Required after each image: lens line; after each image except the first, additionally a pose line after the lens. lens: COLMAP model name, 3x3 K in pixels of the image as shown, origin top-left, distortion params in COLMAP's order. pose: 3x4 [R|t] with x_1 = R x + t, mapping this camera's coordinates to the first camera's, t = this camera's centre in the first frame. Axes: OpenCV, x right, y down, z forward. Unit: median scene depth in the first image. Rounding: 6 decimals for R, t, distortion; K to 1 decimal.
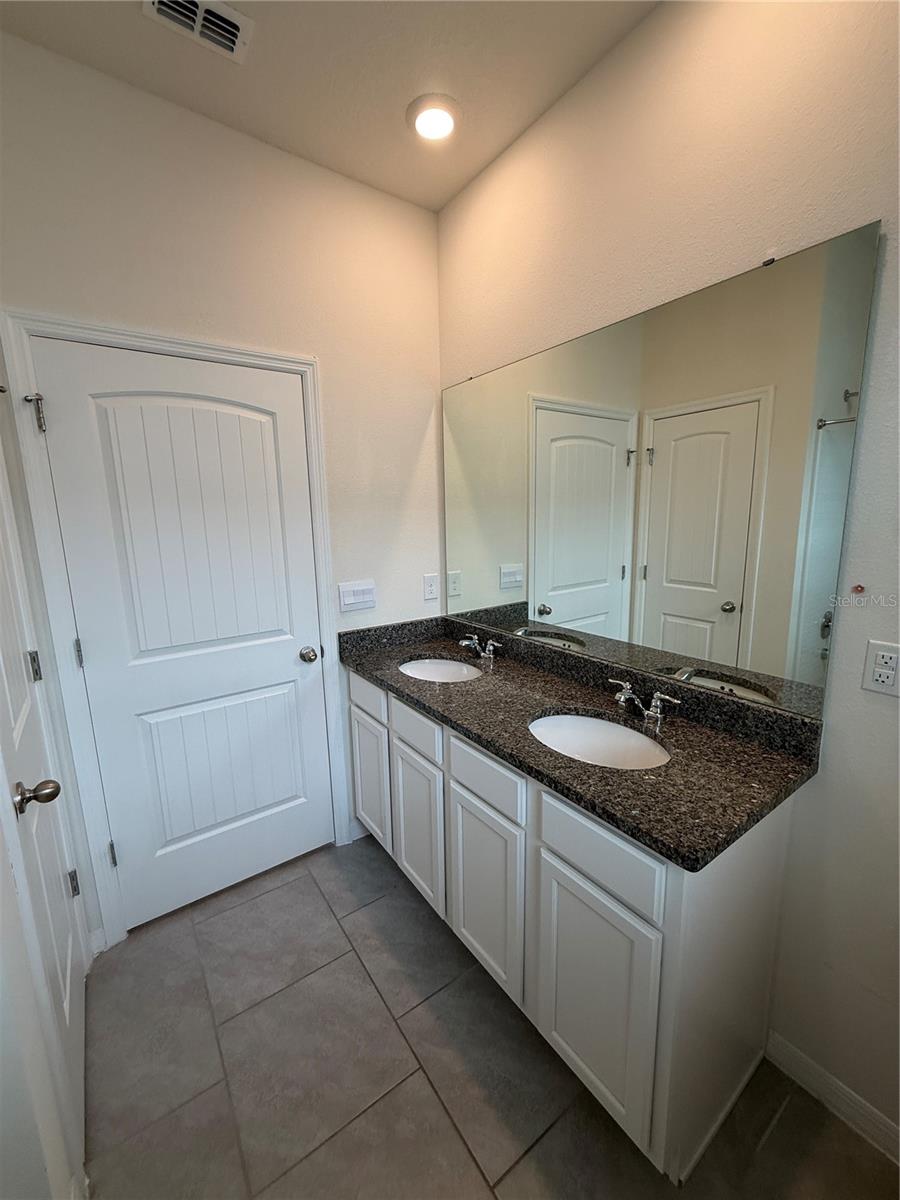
lens RADIAL K [[481.3, 0, 449.3], [0, 481.3, 598.0], [0, 0, 1]] dist [-0.003009, 0.000294]
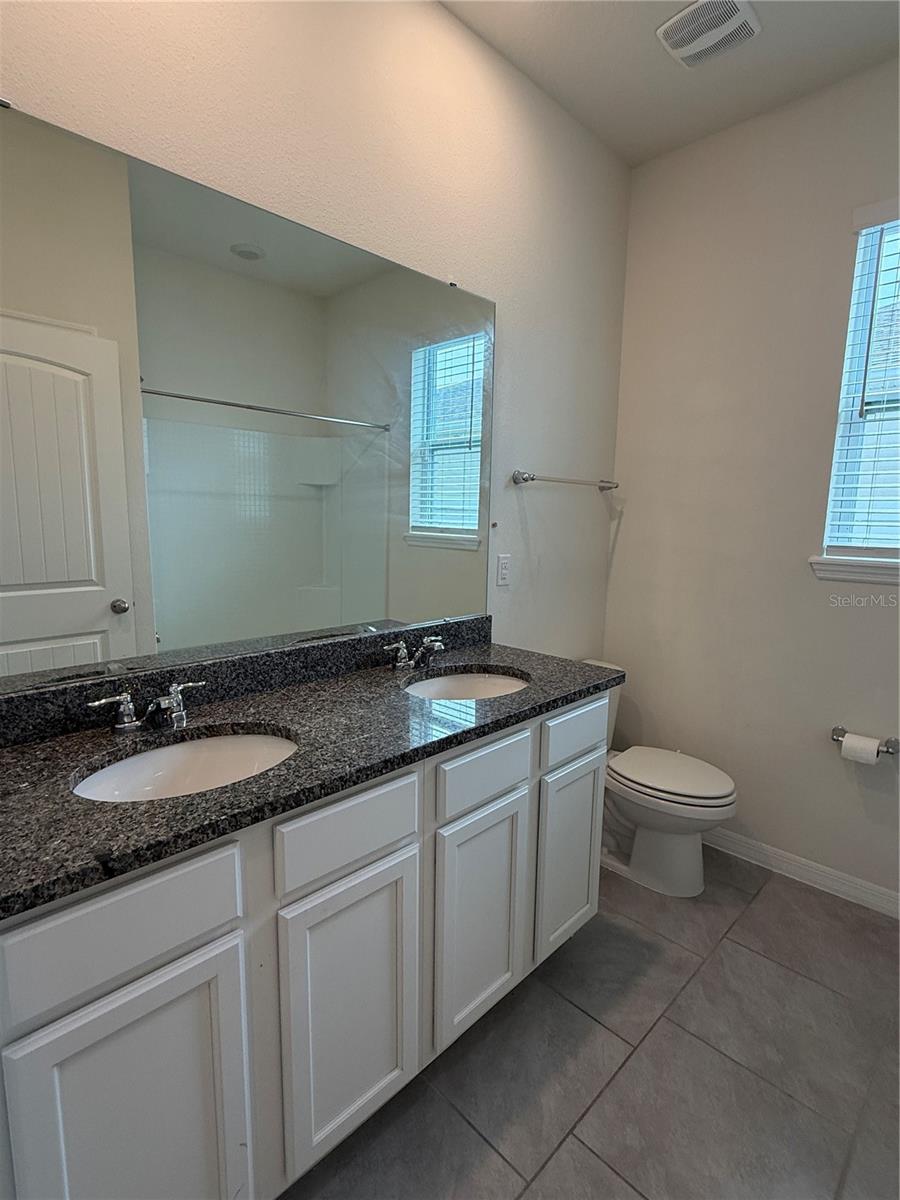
lens RADIAL K [[587.0, 0, 453.9], [0, 587.0, 599.1], [0, 0, 1]] dist [0.000683, -0.000530]
pose [[-0.175756, -0.128201, 0.976050, -0.888381], [0.154901, 0.975531, 0.156026, -0.084623], [-0.972170, 0.178614, -0.151597, 1.199297]]
